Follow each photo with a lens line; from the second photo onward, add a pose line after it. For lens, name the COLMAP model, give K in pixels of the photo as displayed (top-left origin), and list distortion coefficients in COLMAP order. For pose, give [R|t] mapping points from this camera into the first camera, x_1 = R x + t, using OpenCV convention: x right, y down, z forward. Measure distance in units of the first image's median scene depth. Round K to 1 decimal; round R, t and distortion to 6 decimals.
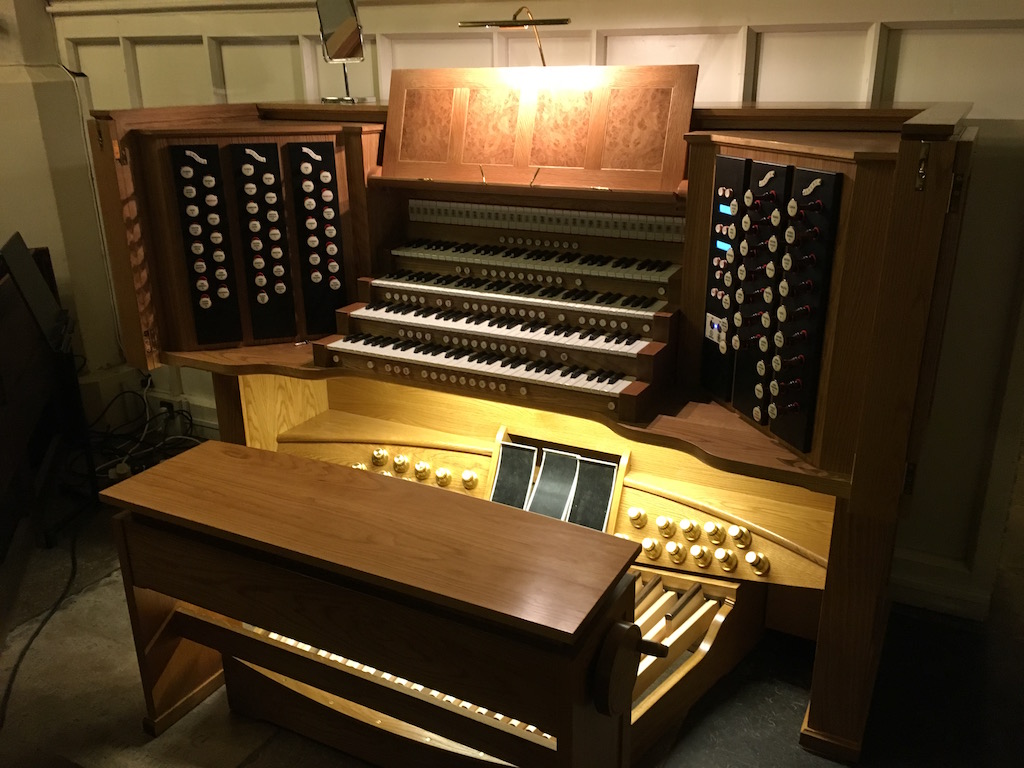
lens RADIAL K [[865.4, 0, 510.5], [0, 865.4, 385.4], [0, 0, 1]] dist [0.003778, -0.000597]
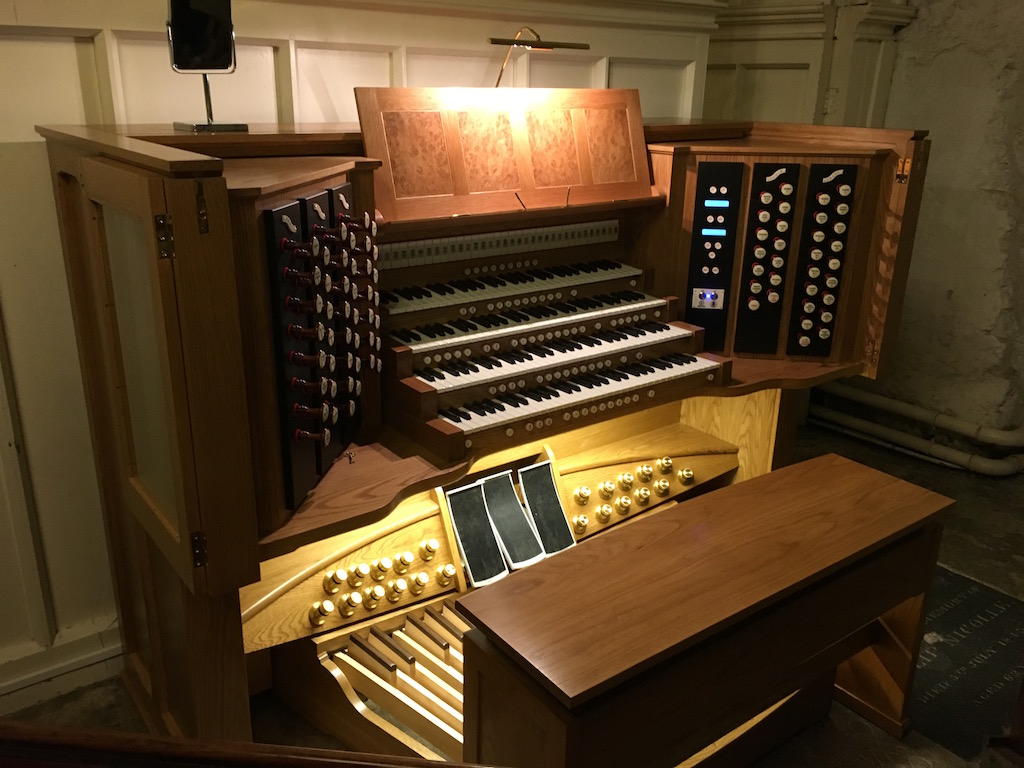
lens RADIAL K [[865.4, 0, 509.6], [0, 865.4, 382.6], [0, 0, 1]] dist [0.003778, -0.000597]
pose [[0.434875, -0.280593, 0.855658, -0.879440], [0.290963, 0.943028, 0.161366, -0.208092], [-0.852188, 0.178790, 0.491741, 0.568362]]
